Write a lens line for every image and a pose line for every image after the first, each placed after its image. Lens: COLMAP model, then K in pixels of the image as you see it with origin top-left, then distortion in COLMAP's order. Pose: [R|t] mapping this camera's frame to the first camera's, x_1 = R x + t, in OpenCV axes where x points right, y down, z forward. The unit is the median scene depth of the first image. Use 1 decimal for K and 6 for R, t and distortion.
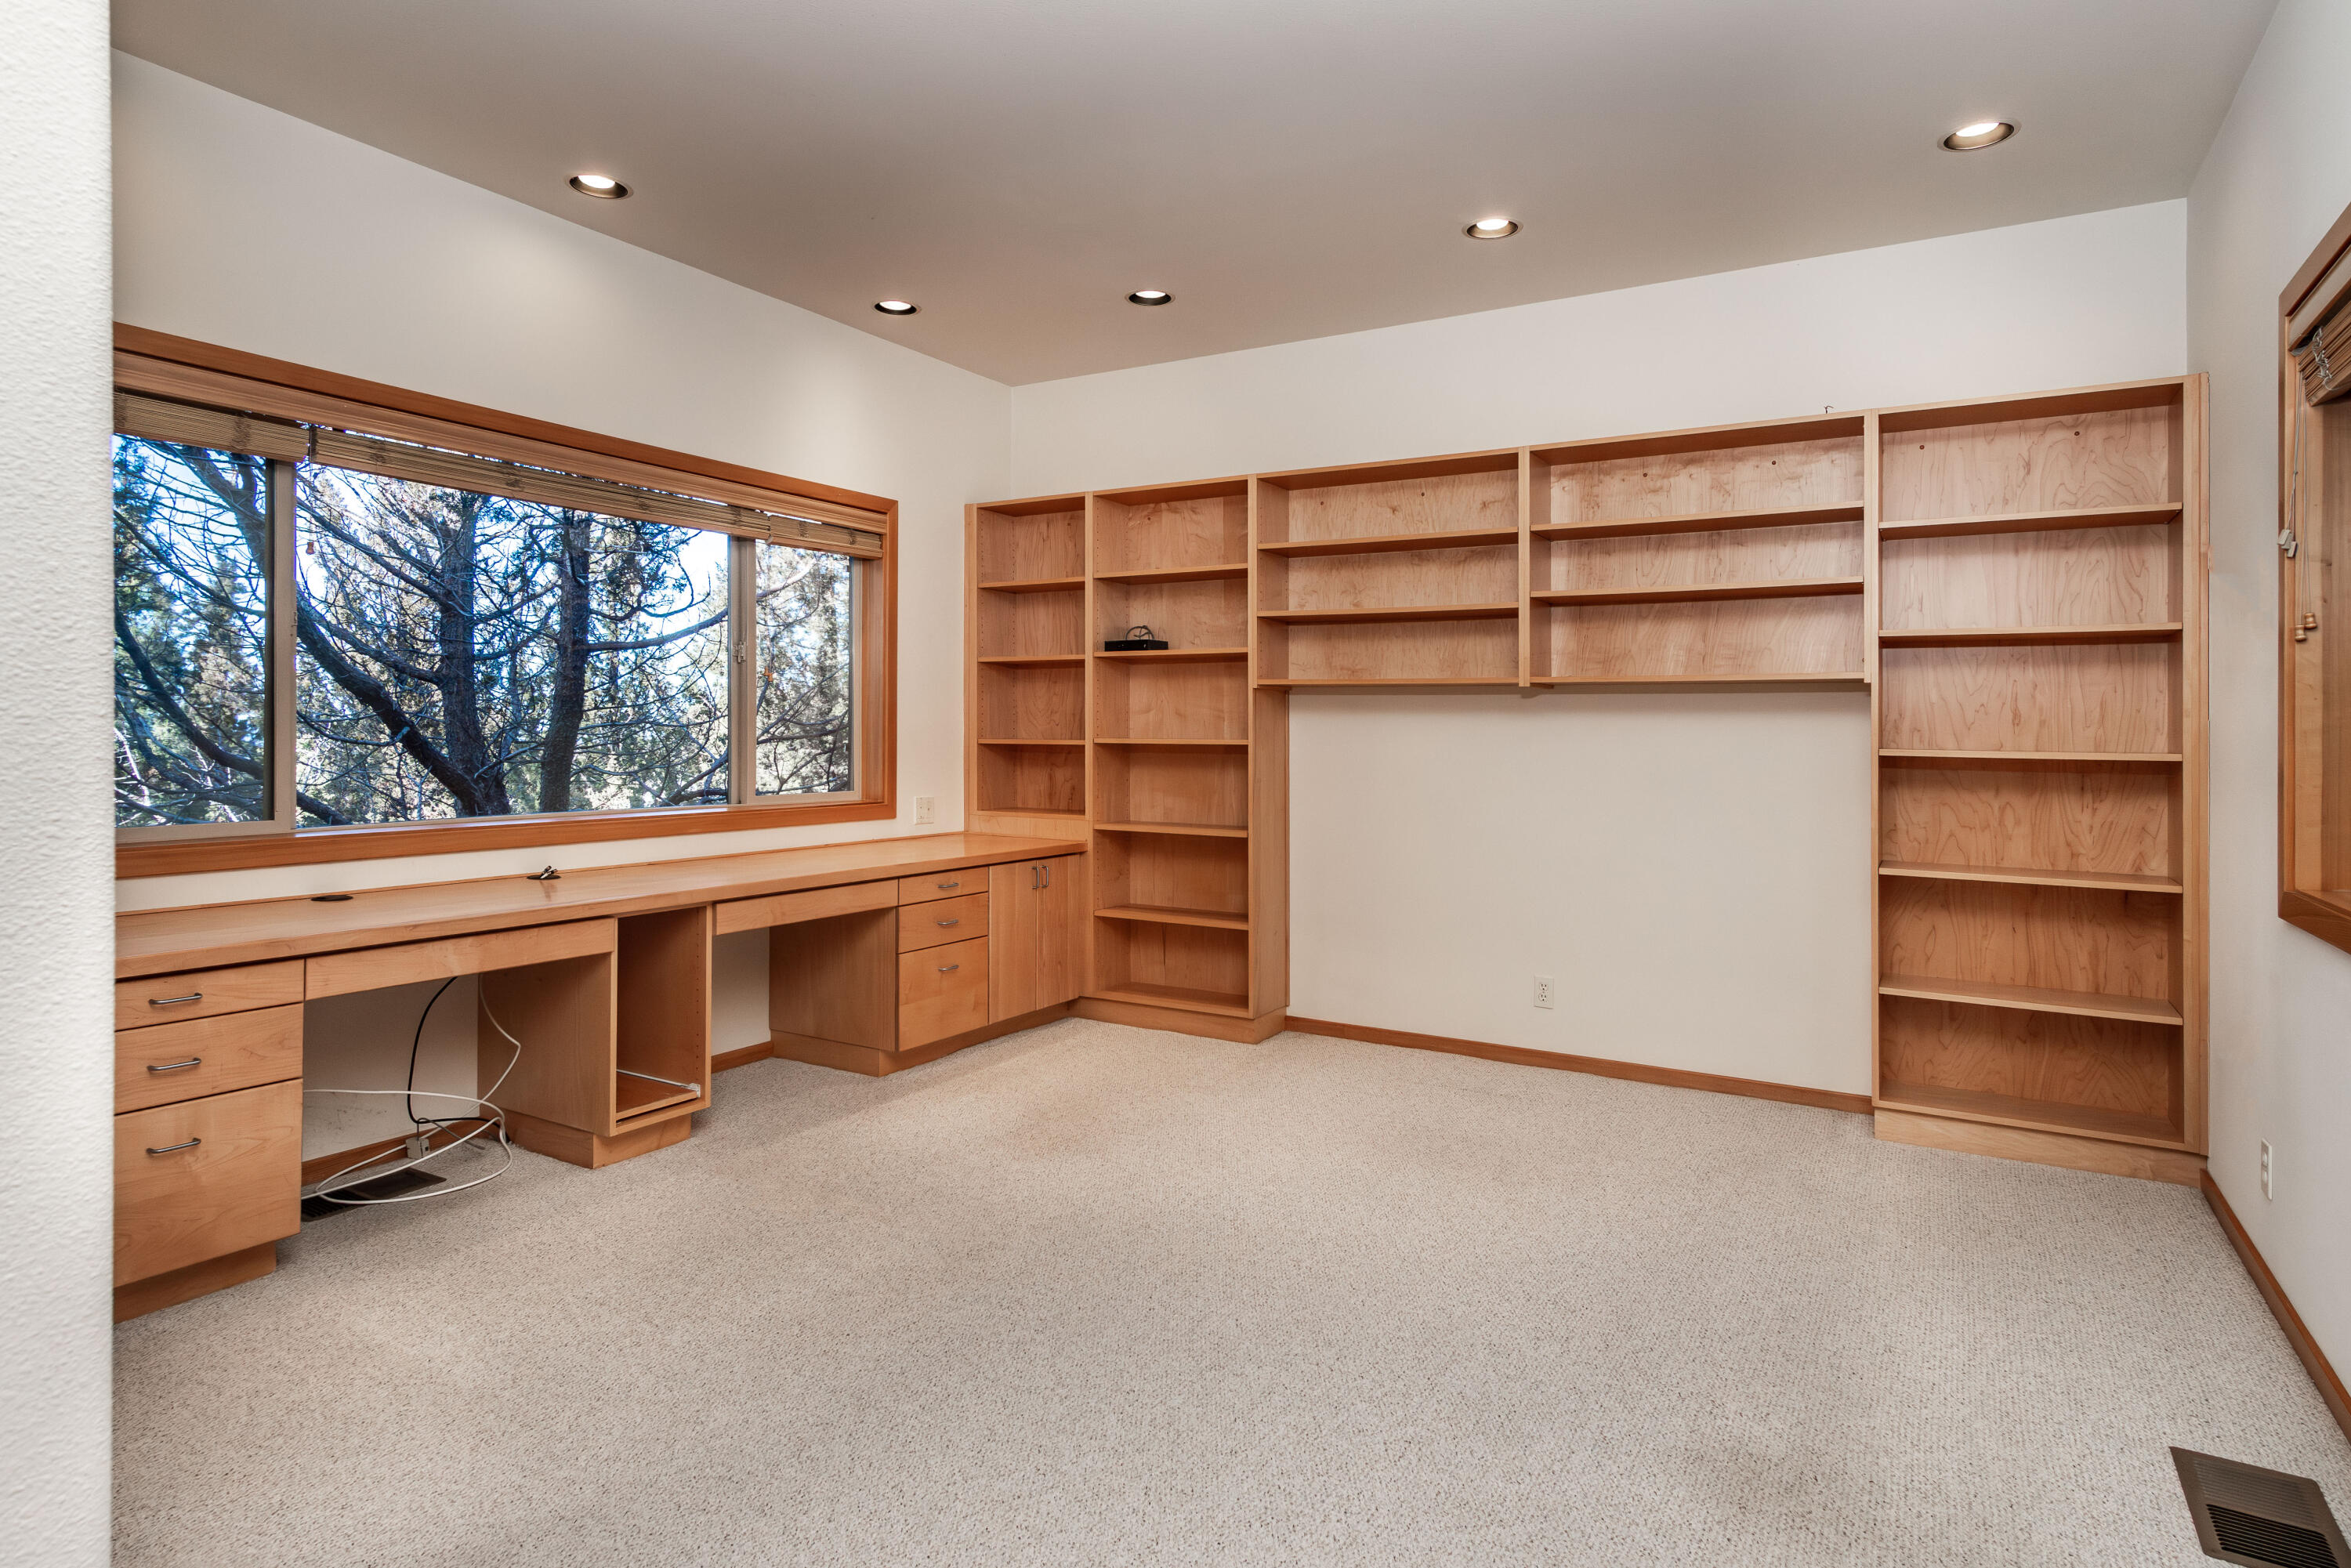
lens RADIAL K [[1281.7, 0, 1194.7], [0, 1281.7, 739.9], [0, 0, 1]] dist [0.011268, 0.001918]
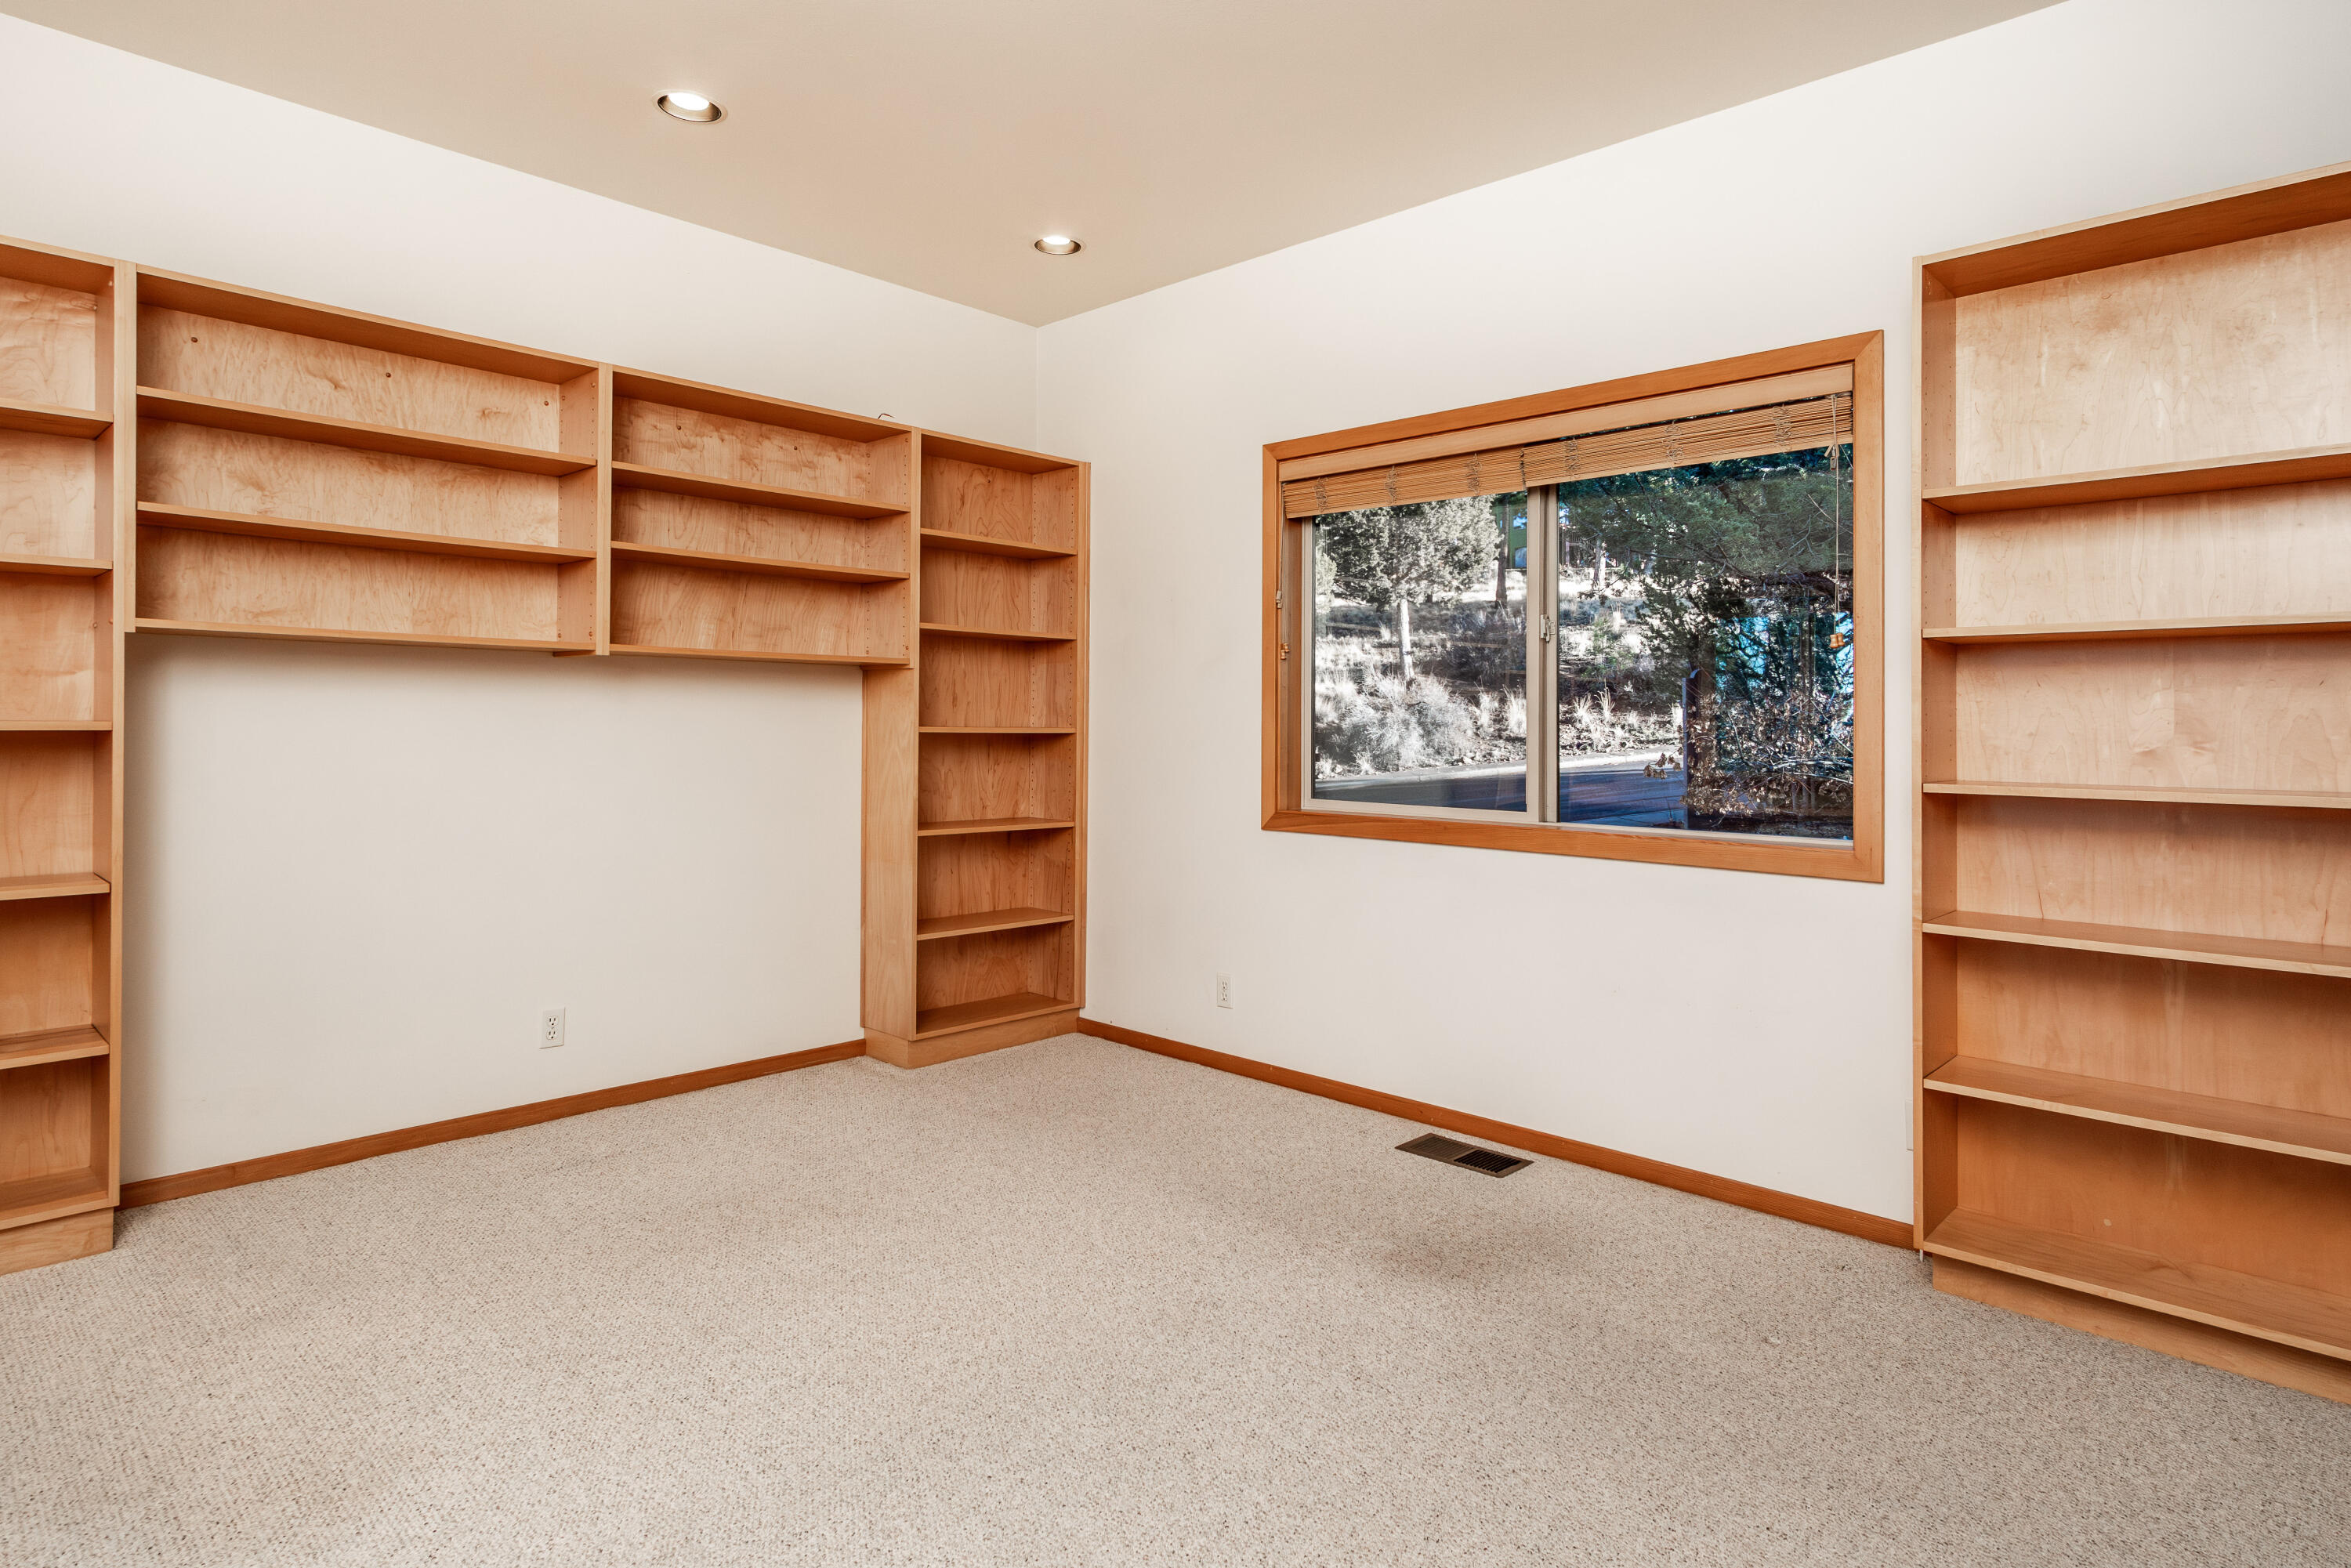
lens RADIAL K [[1281.7, 0, 1190.0], [0, 1281.7, 702.5], [0, 0, 1]] dist [0.011268, 0.001918]
pose [[0.231785, 0.005834, 0.972750, -0.502852], [-0.005076, 0.999976, -0.004788, -0.009553], [-0.972754, -0.003828, 0.231809, 0.484462]]
